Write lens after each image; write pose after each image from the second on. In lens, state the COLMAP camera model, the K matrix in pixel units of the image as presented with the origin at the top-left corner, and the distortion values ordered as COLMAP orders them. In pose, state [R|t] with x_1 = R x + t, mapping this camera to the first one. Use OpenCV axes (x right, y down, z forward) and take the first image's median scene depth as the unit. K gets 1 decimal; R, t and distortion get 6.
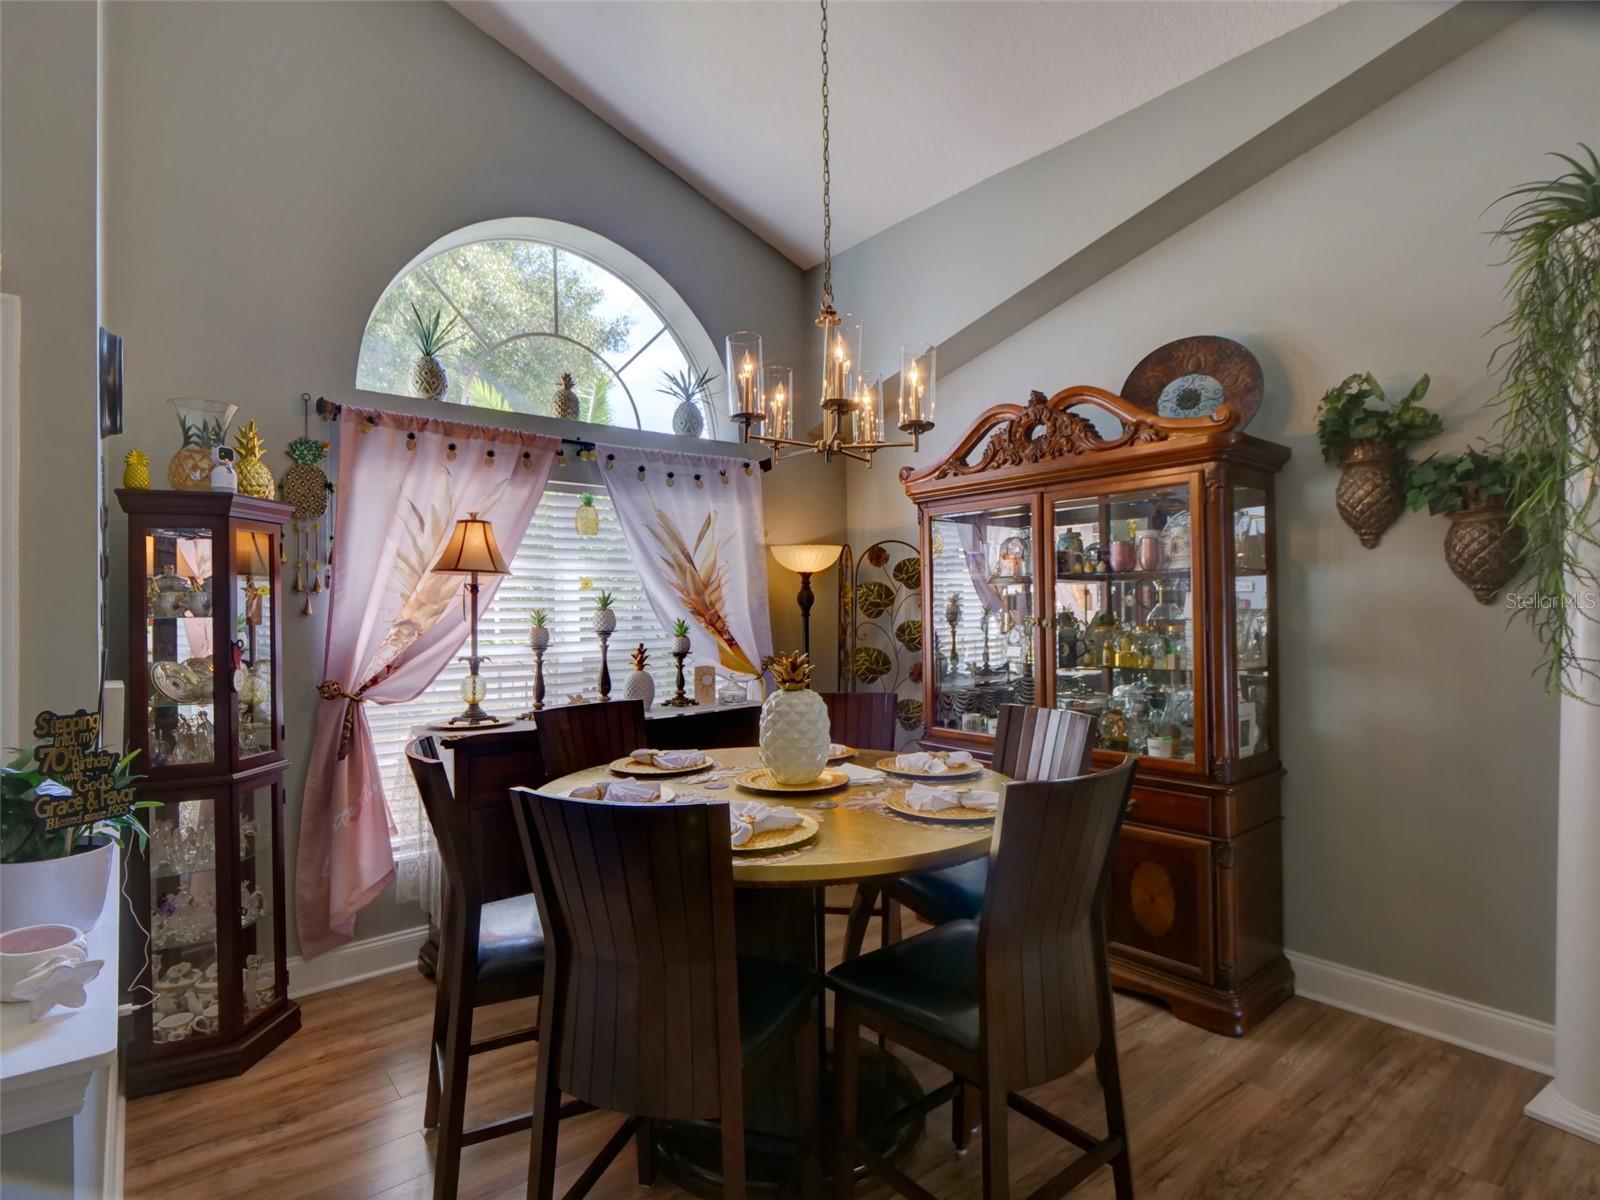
lens RADIAL K [[816.3, 0, 806.6], [0, 816.3, 608.8], [0, 0, 1]] dist [-0.002794, -0.000382]
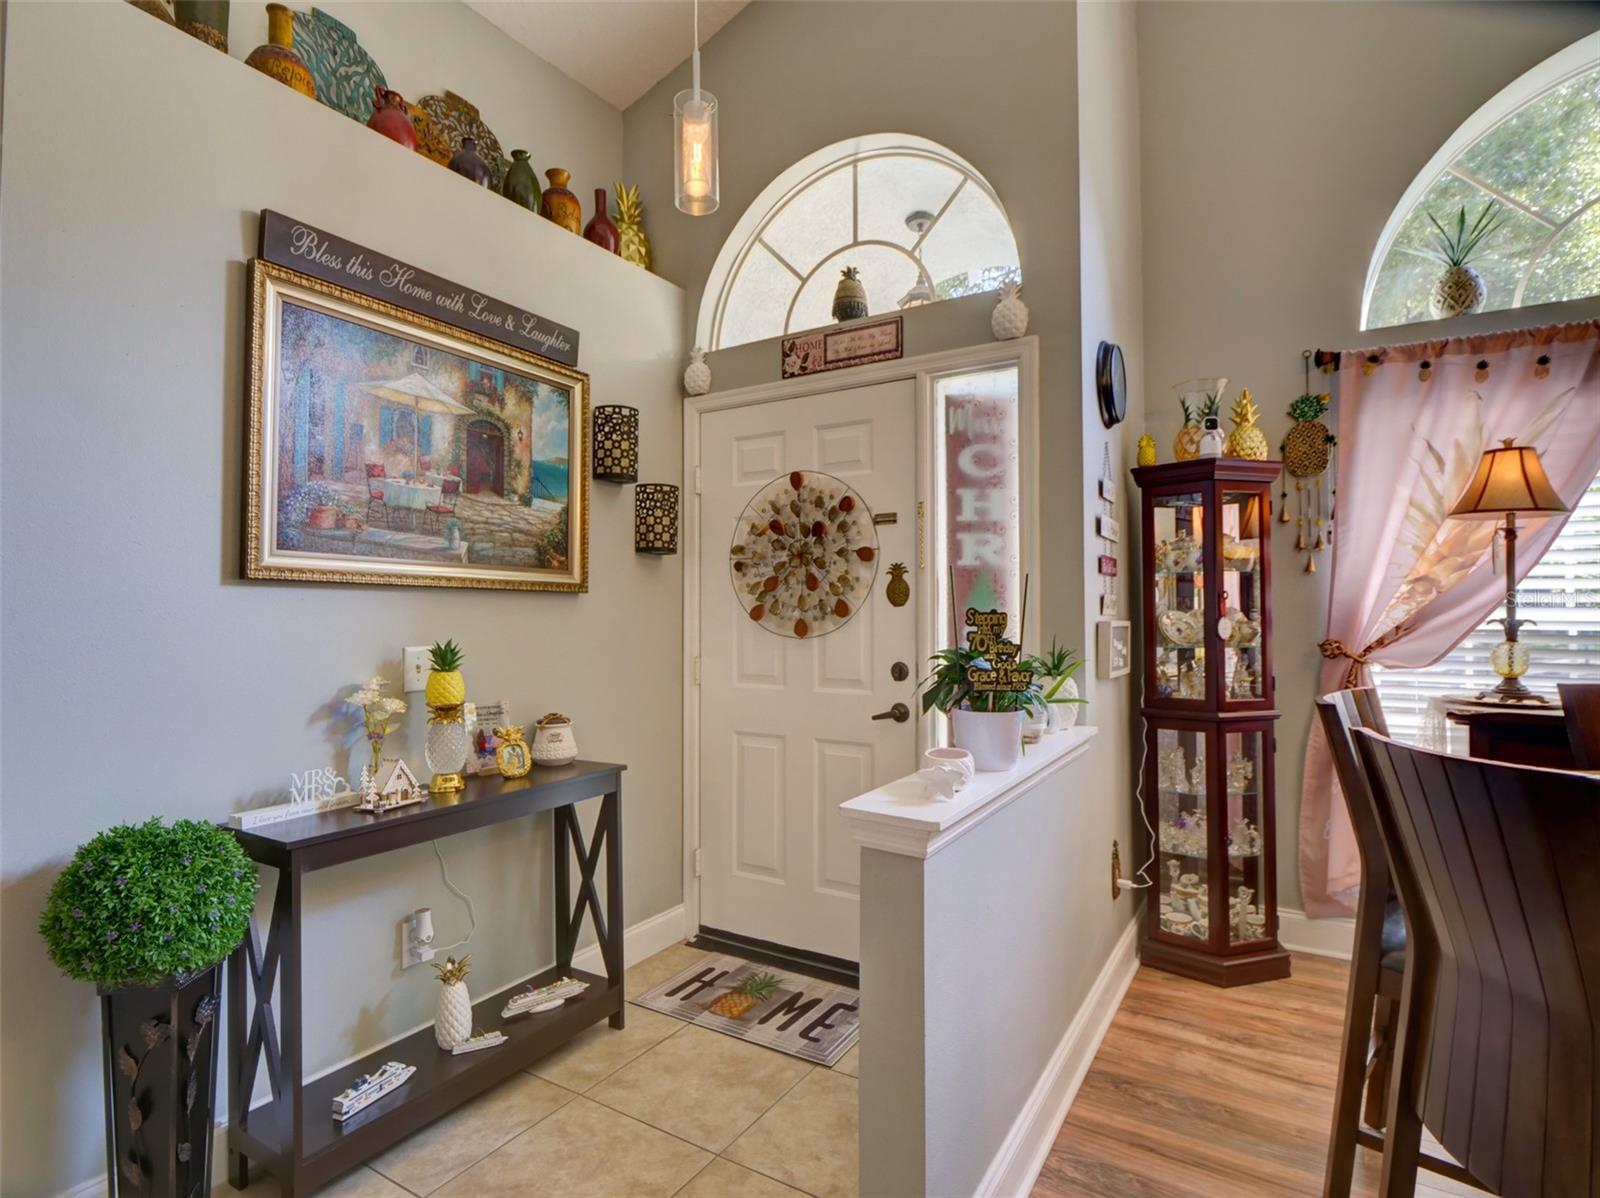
lens RADIAL K [[824.5, 0, 797.0], [0, 824.5, 602.7], [0, 0, 1]] dist [-0.010654, -0.000253]
pose [[0.321101, -0.003565, -0.947038, 0.129514], [0.004546, 0.999987, -0.002223, 0.042078], [0.947034, -0.003591, 0.321114, 0.081071]]
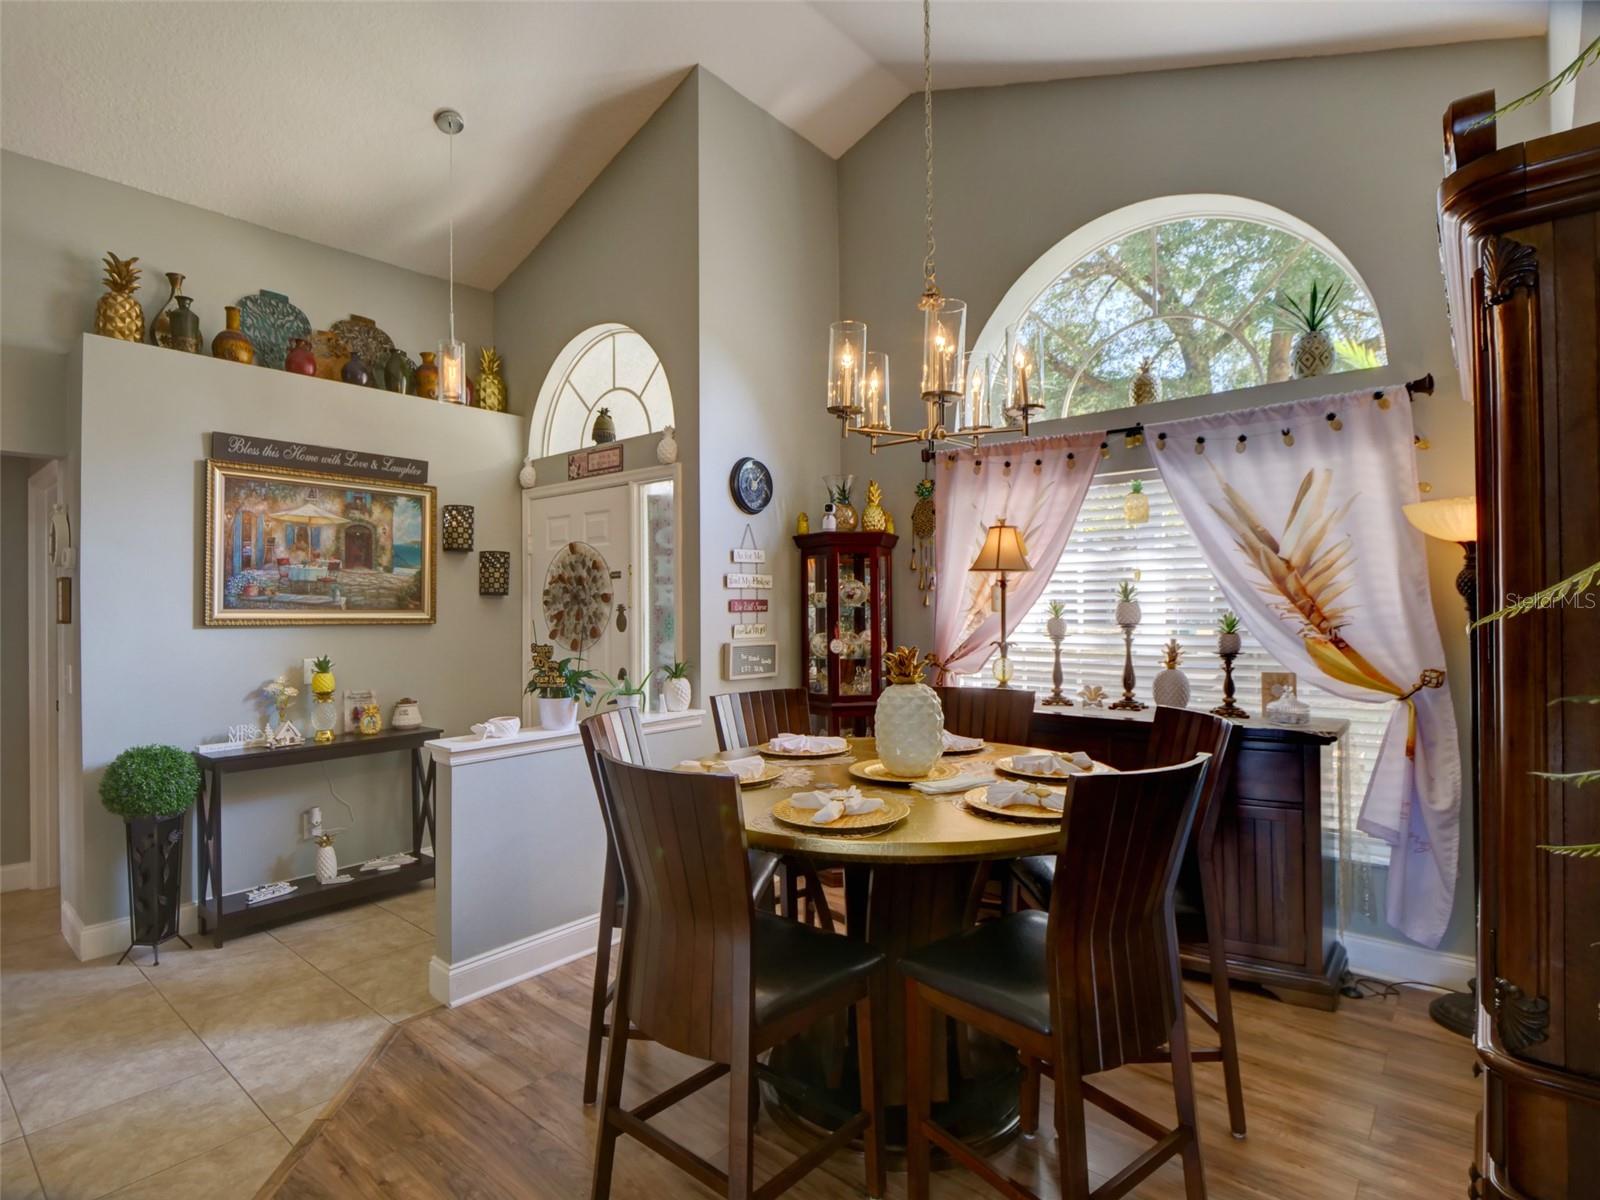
lens RADIAL K [[824.5, 0, 797.0], [0, 824.5, 603.7], [0, 0, 1]] dist [-0.010654, -0.000253]
pose [[0.177549, 0.005607, -0.984096, 0.714247], [0.010333, 0.999918, 0.007562, -0.008602], [0.984058, -0.011511, 0.177476, 0.504144]]
